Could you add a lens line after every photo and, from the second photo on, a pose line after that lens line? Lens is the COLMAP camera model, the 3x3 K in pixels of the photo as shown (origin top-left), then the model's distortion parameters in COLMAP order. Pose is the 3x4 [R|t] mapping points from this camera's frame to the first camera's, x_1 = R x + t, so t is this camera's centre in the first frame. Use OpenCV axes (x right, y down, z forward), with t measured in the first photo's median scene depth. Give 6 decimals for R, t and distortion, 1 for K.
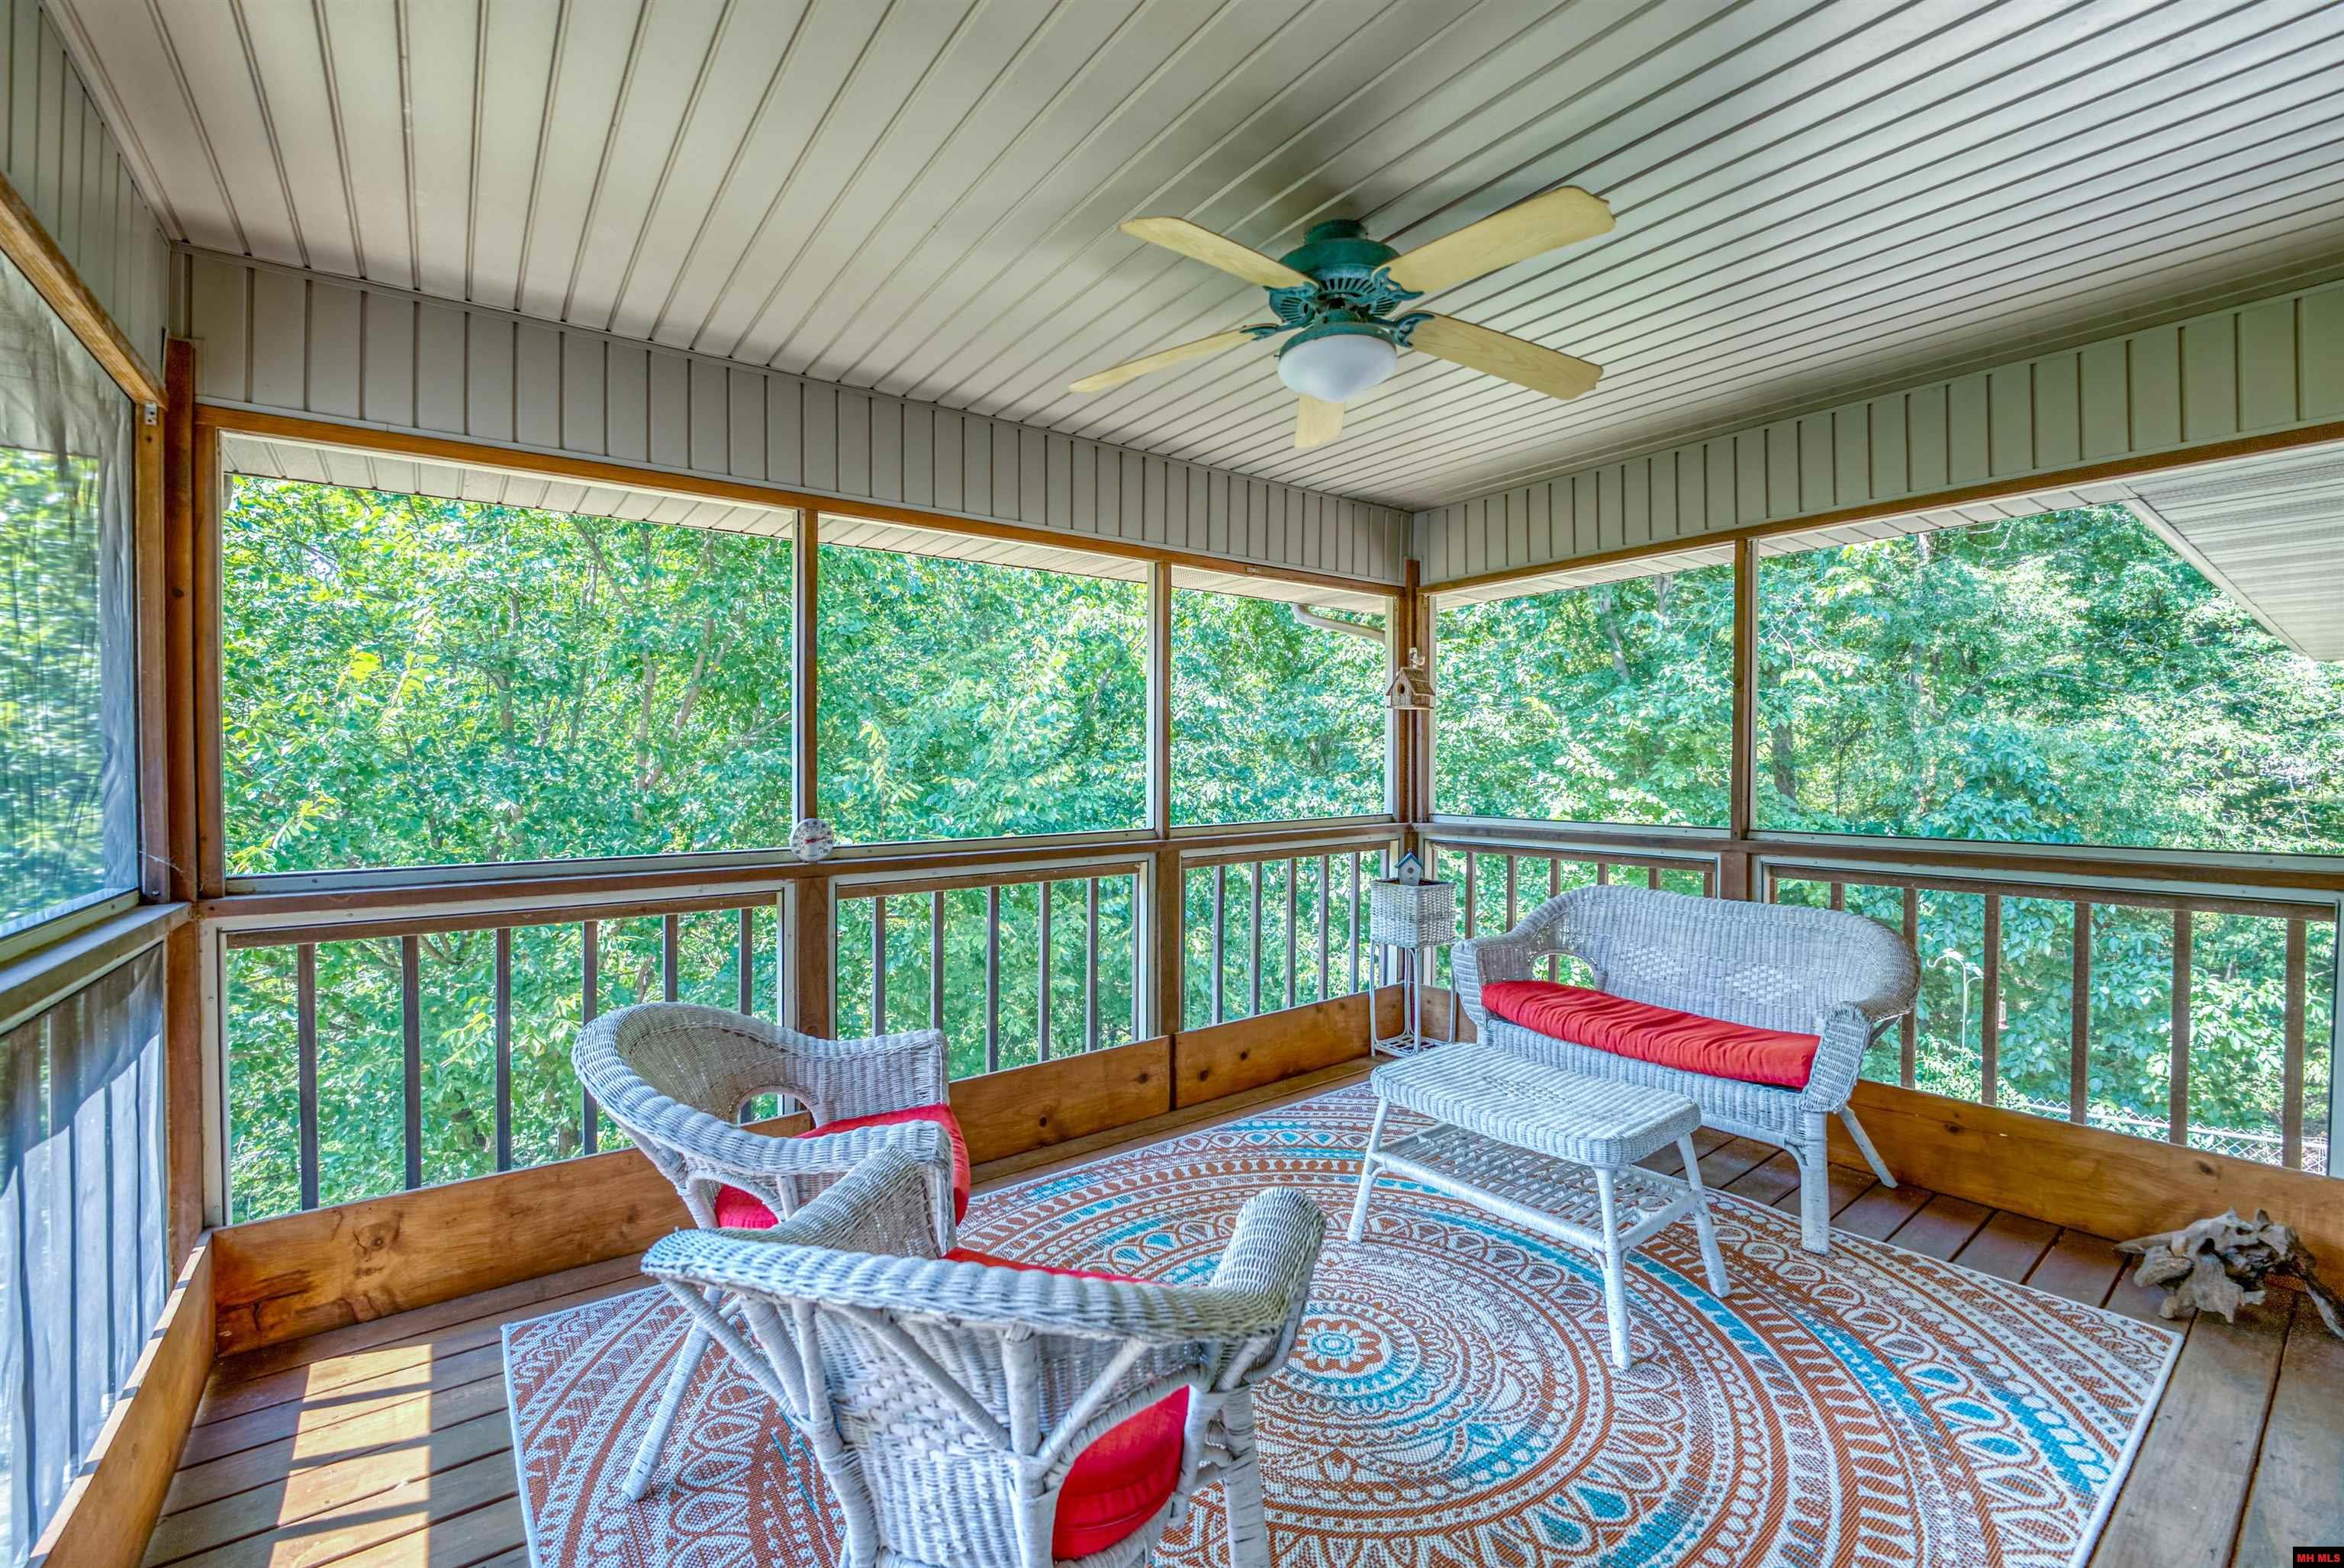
lens RADIAL K [[1016.3, 0, 1183.0], [0, 1016.3, 747.0], [0, 0, 1]] dist [-0.023397, 0.000309]
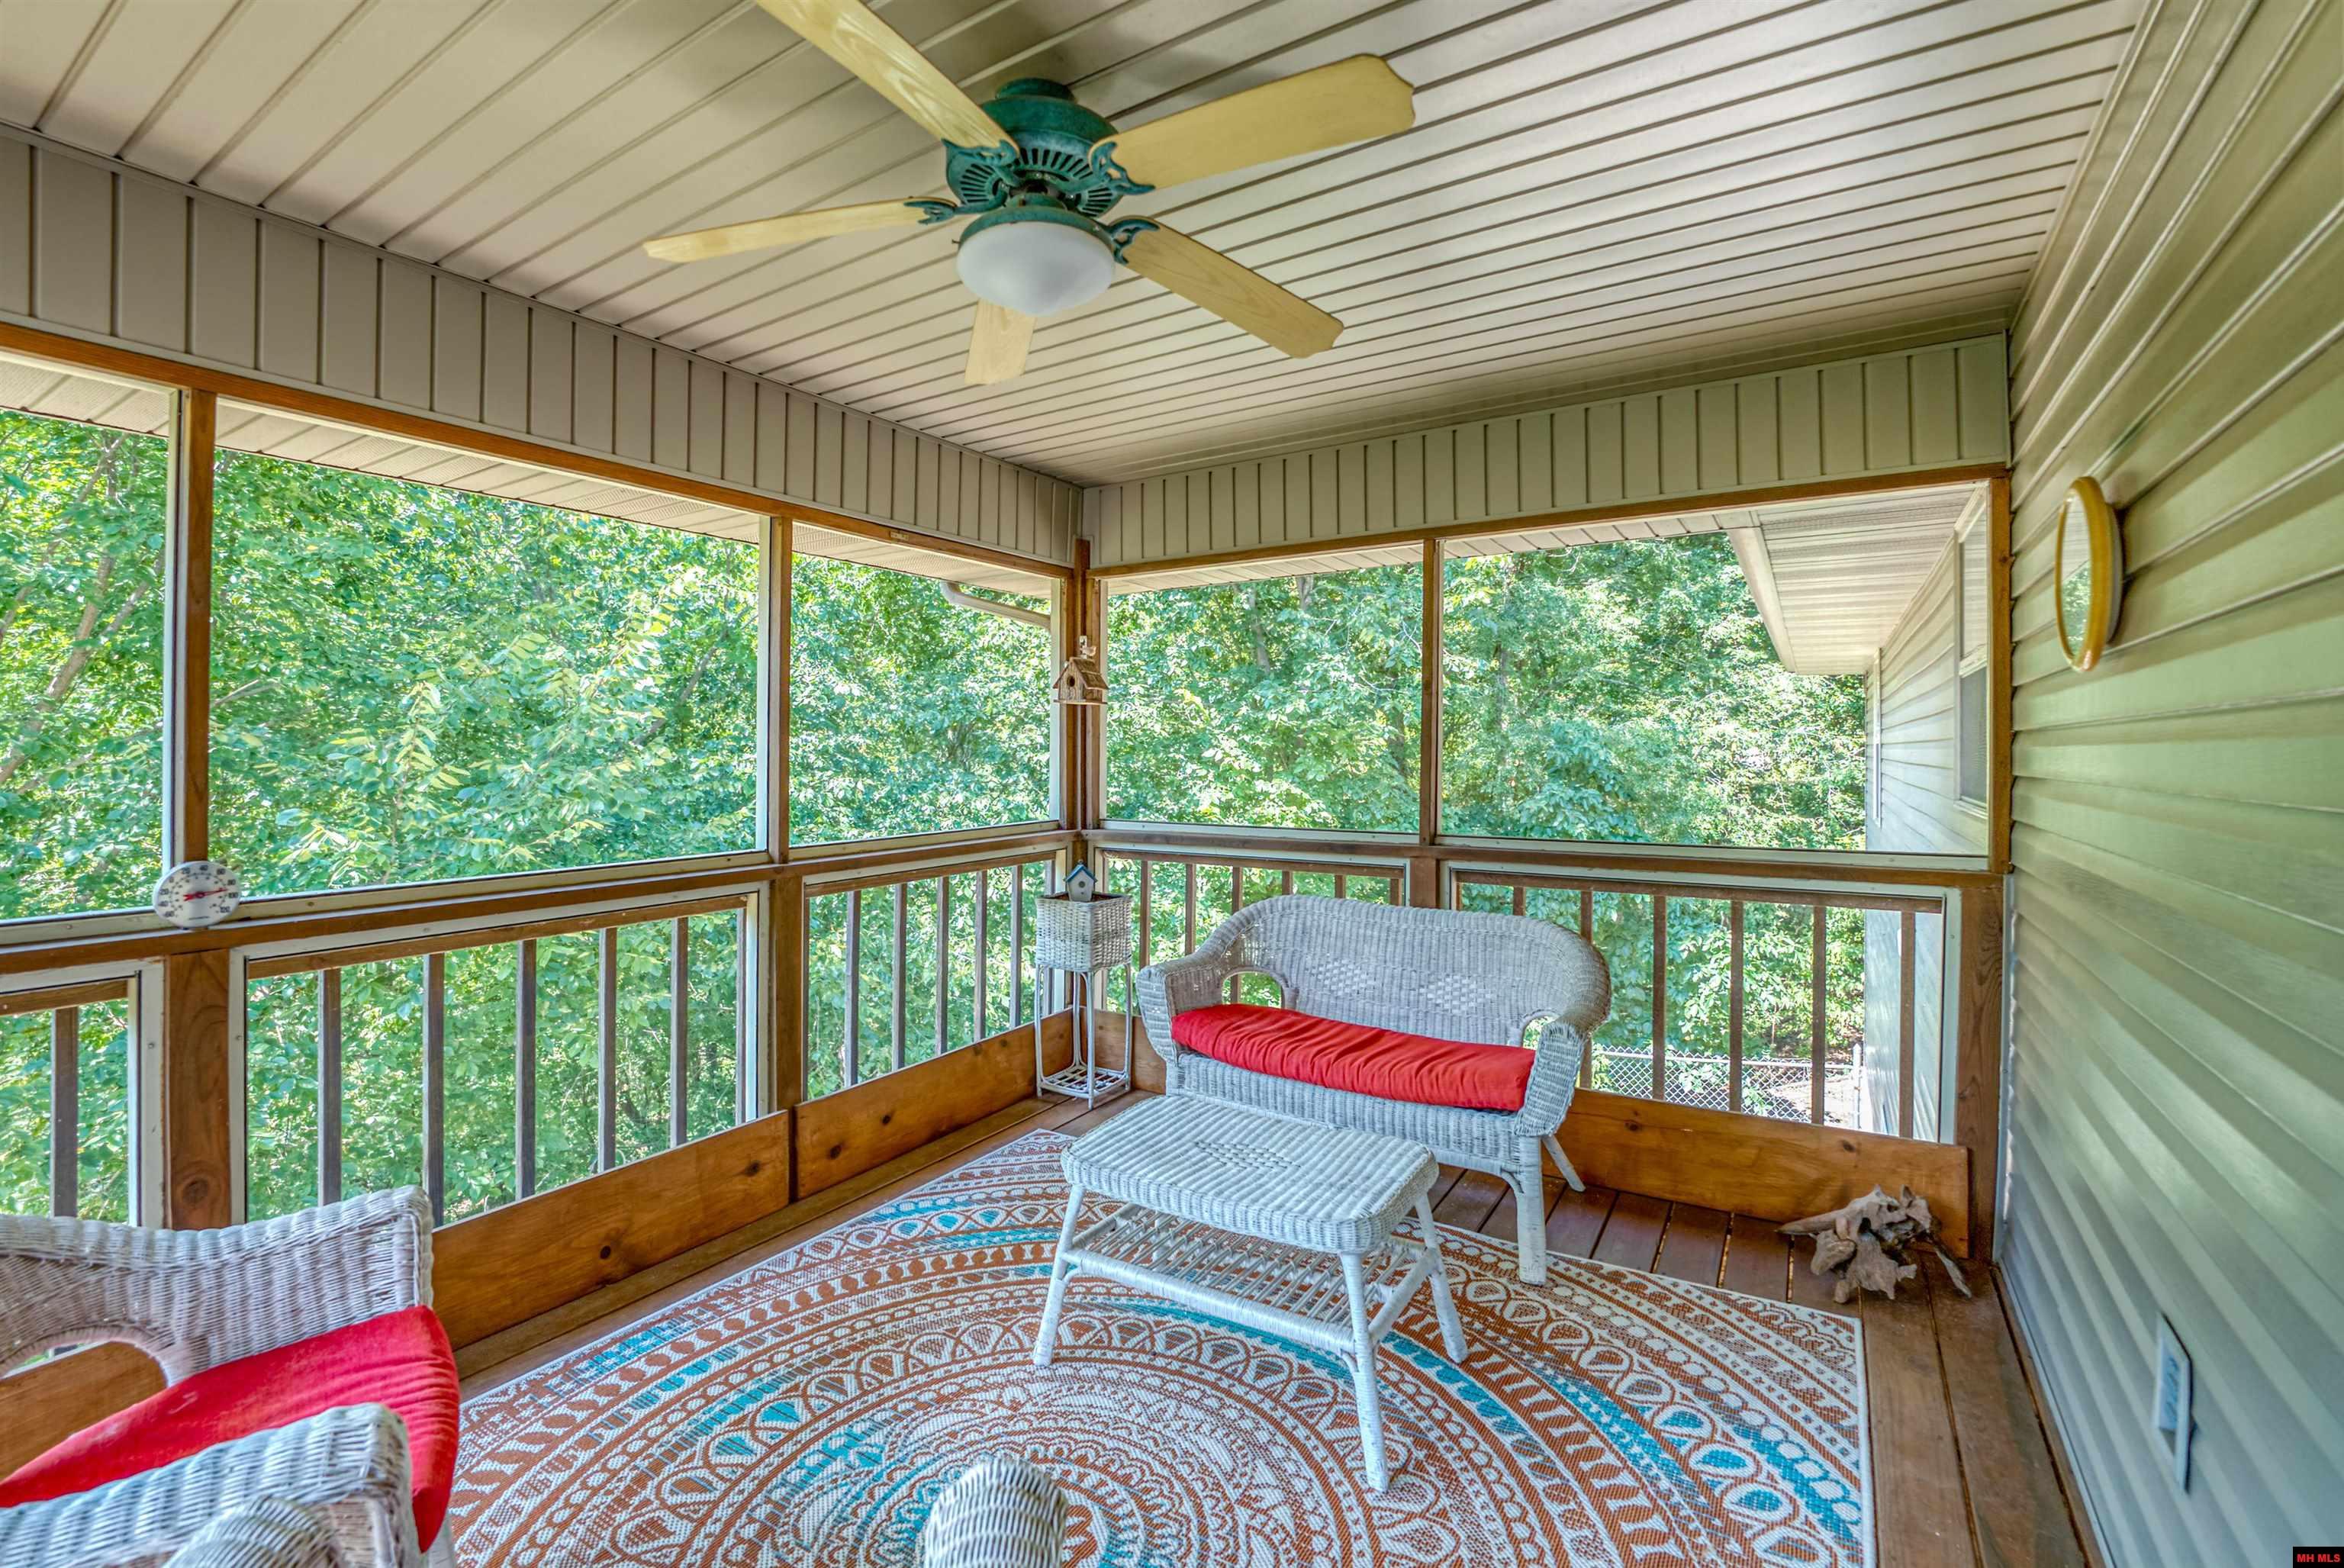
lens RADIAL K [[965.8, 0, 1225.4], [0, 965.8, 721.9], [0, 0, 1]] dist [-0.023676, 0.000335]
pose [[0.913030, 0.004754, 0.407864, -0.010088], [-0.001716, 0.999968, -0.007814, -0.018763], [-0.407888, 0.006435, 0.913009, 0.208277]]
